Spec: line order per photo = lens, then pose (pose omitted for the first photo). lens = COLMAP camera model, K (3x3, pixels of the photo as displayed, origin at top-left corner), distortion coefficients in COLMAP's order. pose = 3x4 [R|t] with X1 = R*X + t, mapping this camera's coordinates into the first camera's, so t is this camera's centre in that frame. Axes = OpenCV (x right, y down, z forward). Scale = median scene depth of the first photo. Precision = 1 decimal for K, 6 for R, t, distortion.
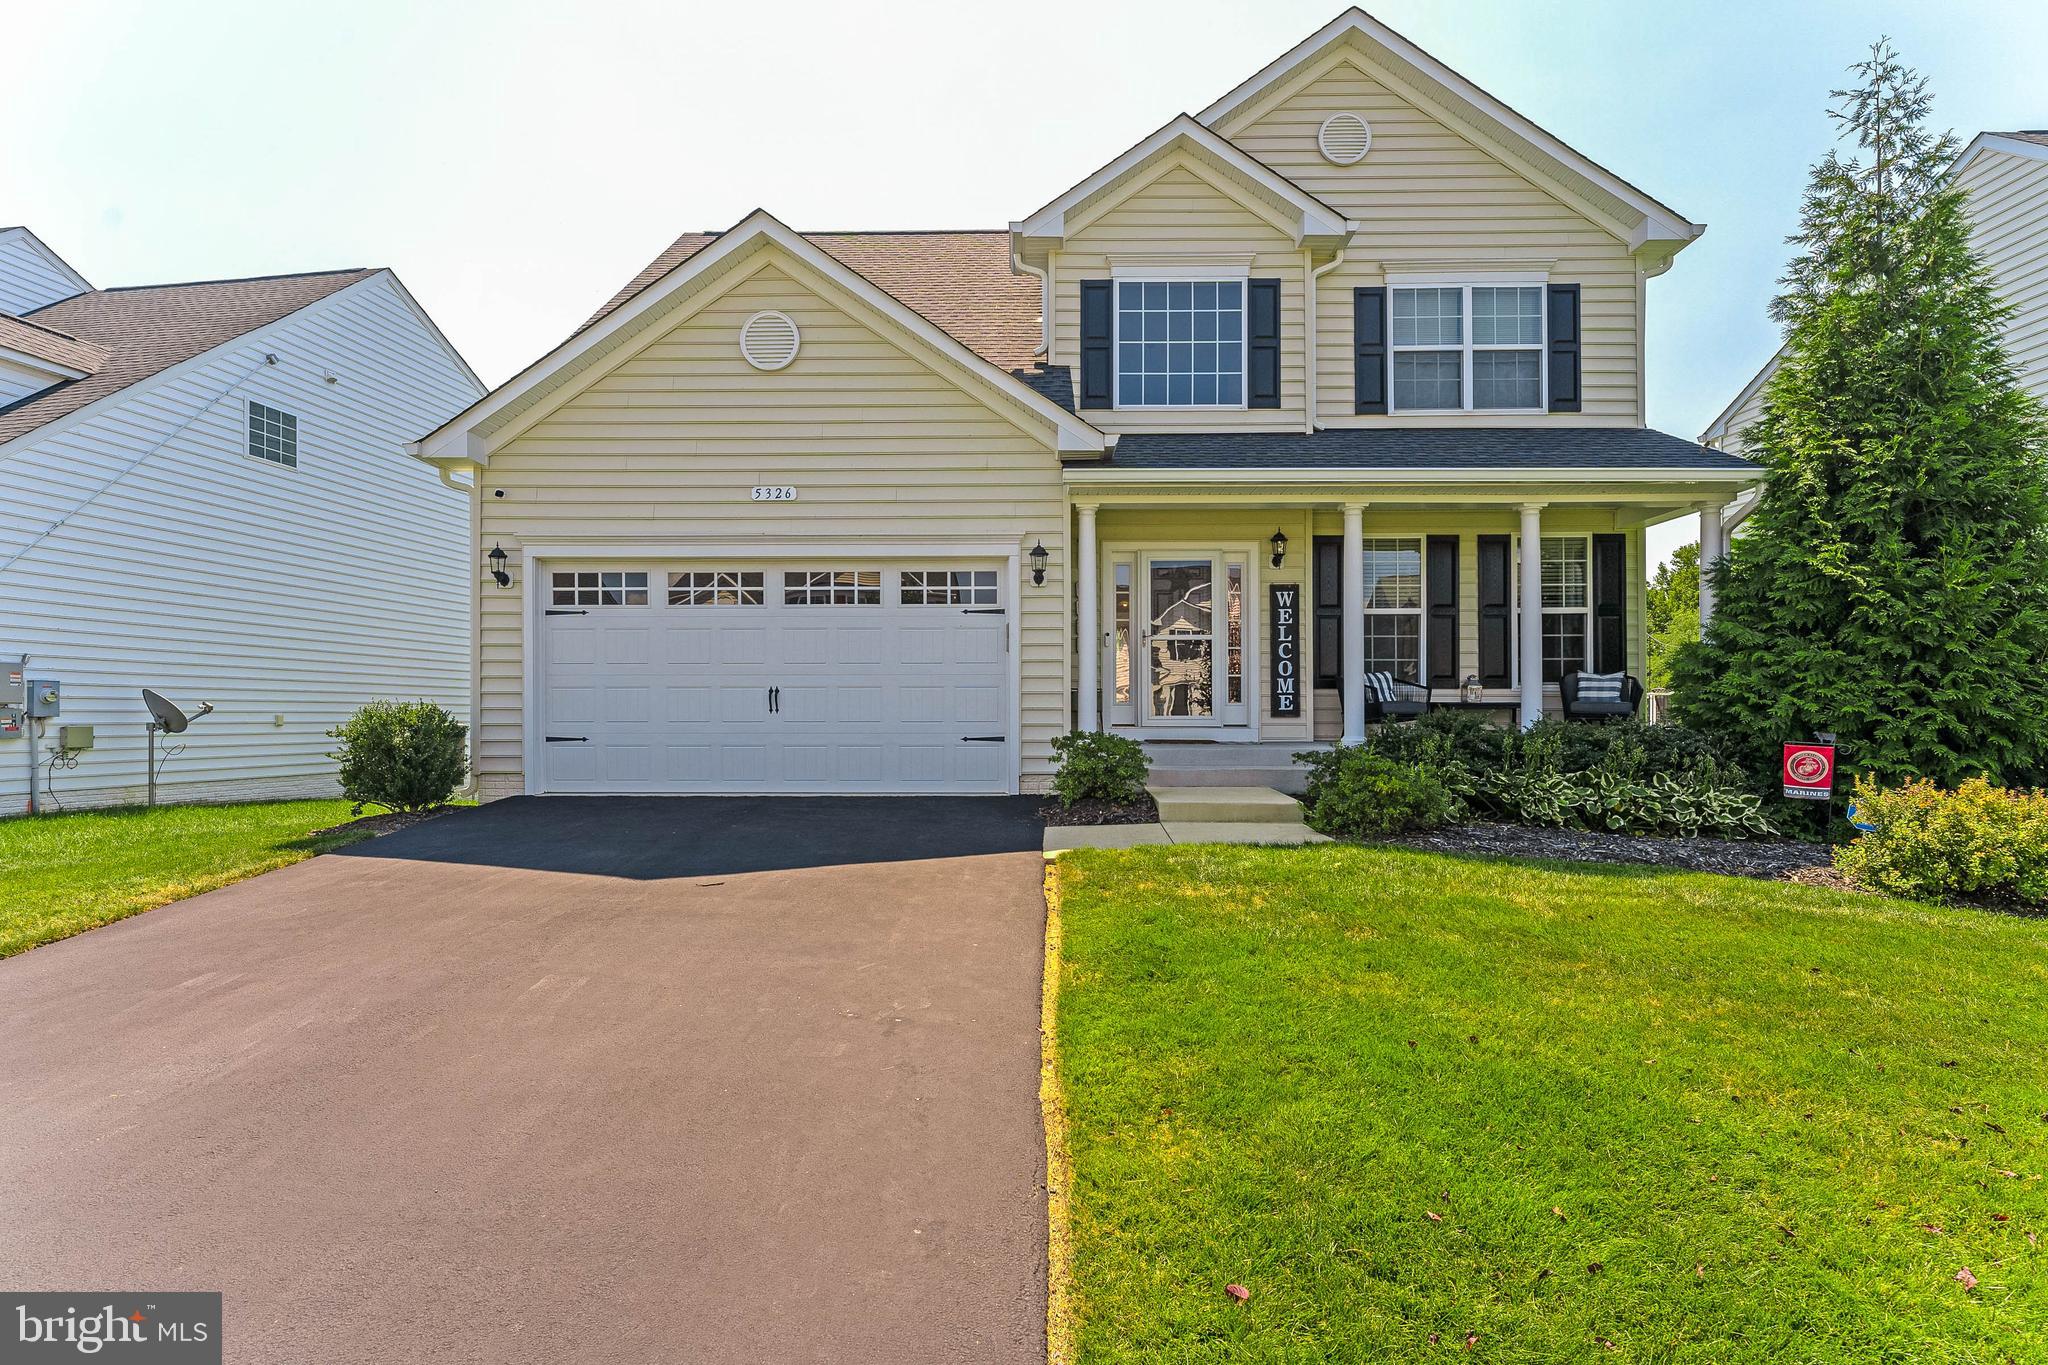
lens RADIAL K [[936.2, 0, 1023.2], [0, 936.2, 692.2], [0, 0, 1]] dist [-0.000321, -0.000001]
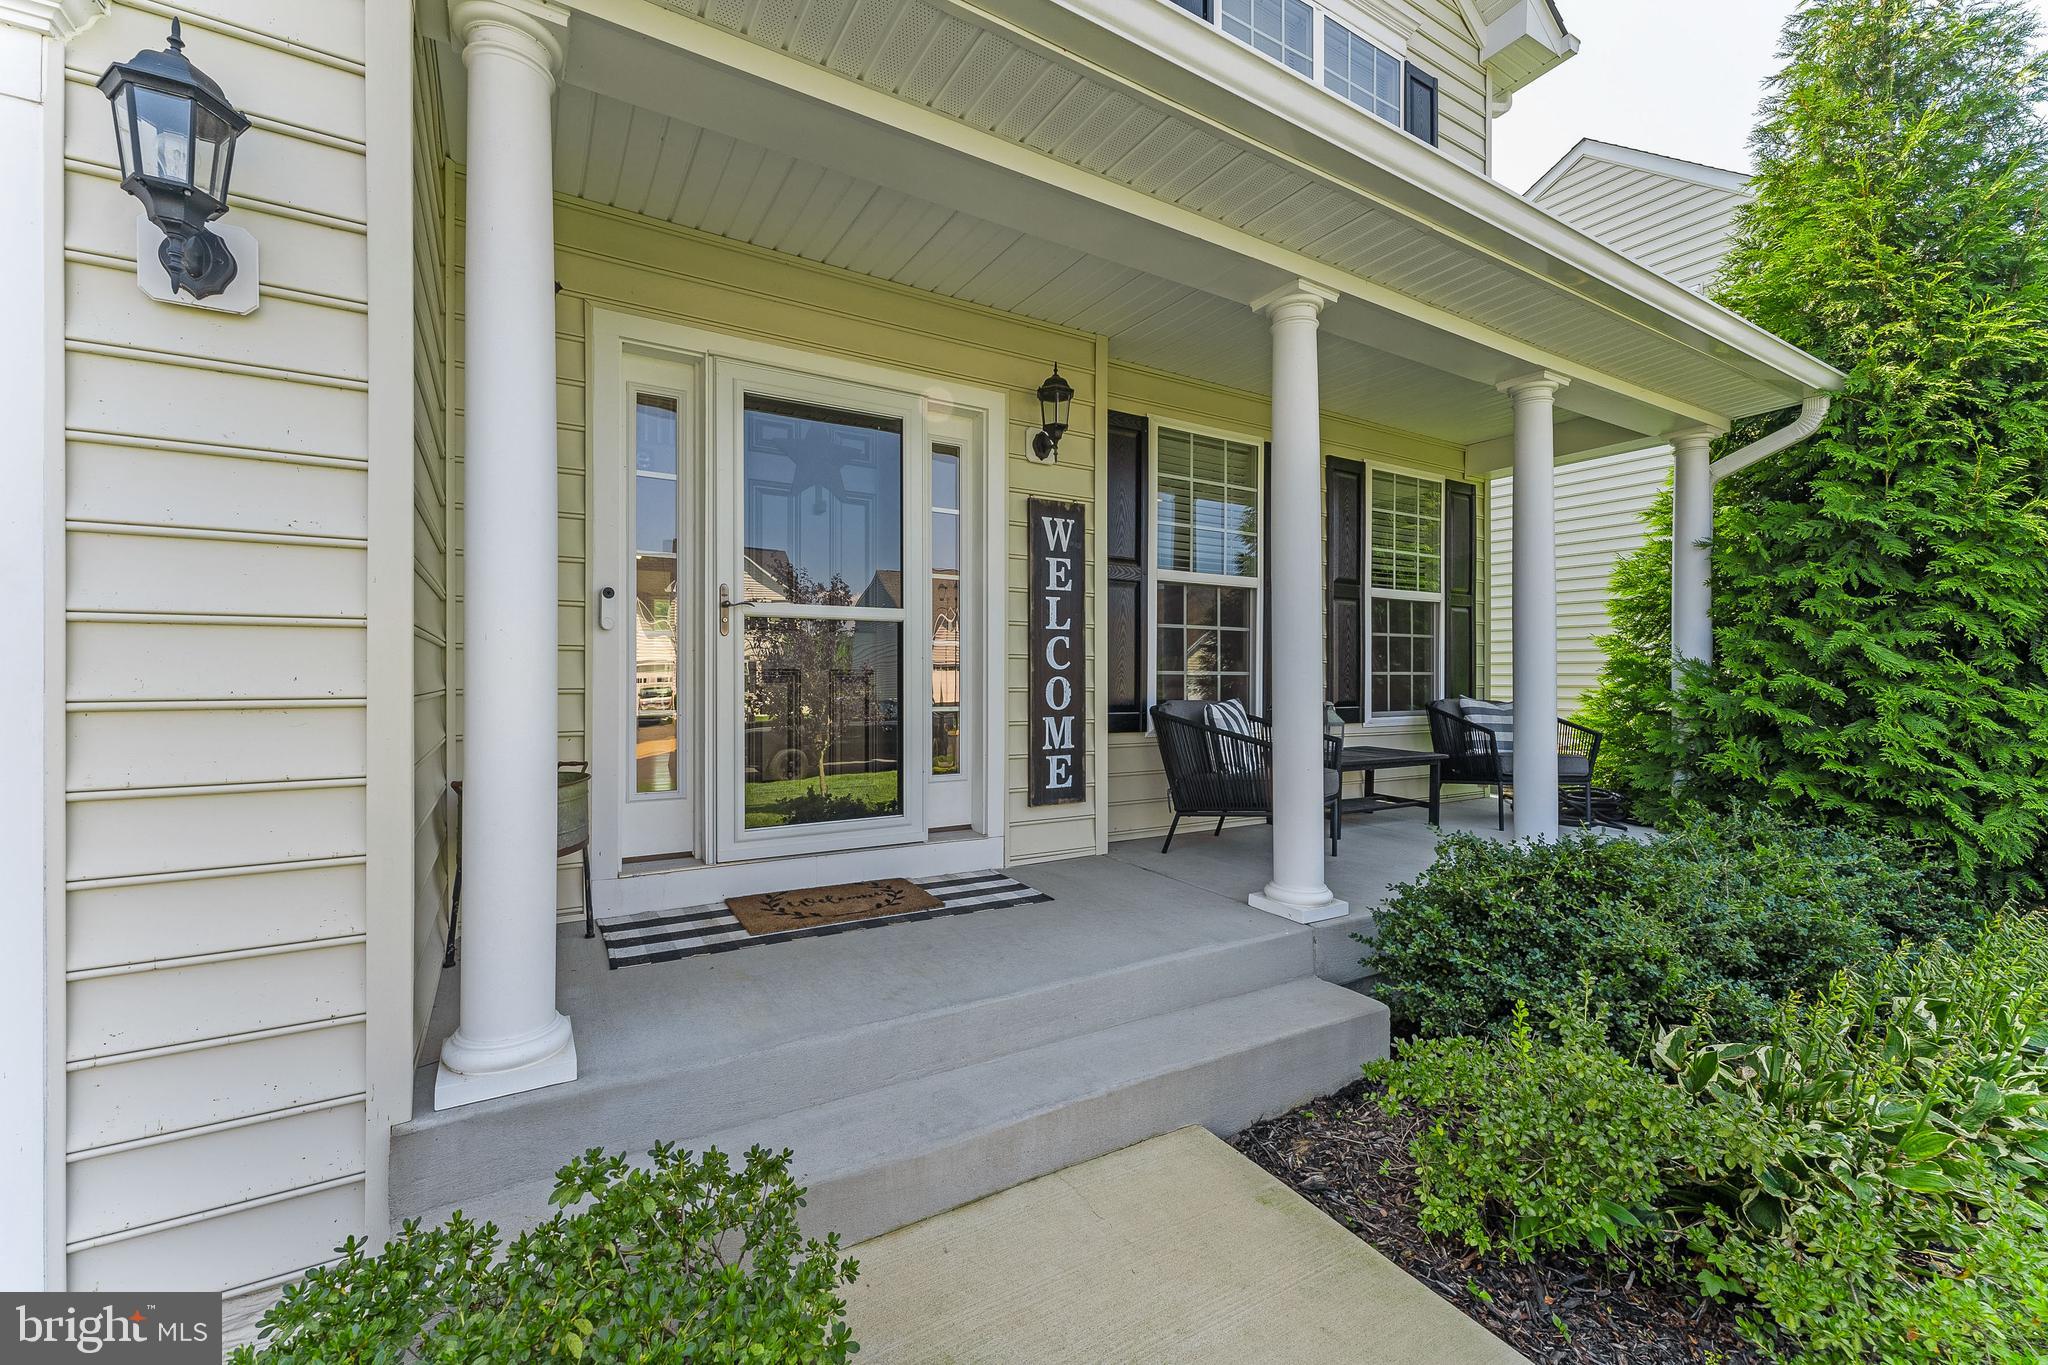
lens RADIAL K [[849.5, 0, 1035.4], [0, 849.5, 676.8], [0, 0, 1]] dist [0.008206, -0.003114]
pose [[0.844905, 0.003416, 0.534905, 0.058455], [-0.008086, 0.999947, 0.006385, -0.035728], [-0.534855, -0.009720, 0.844888, 0.670090]]
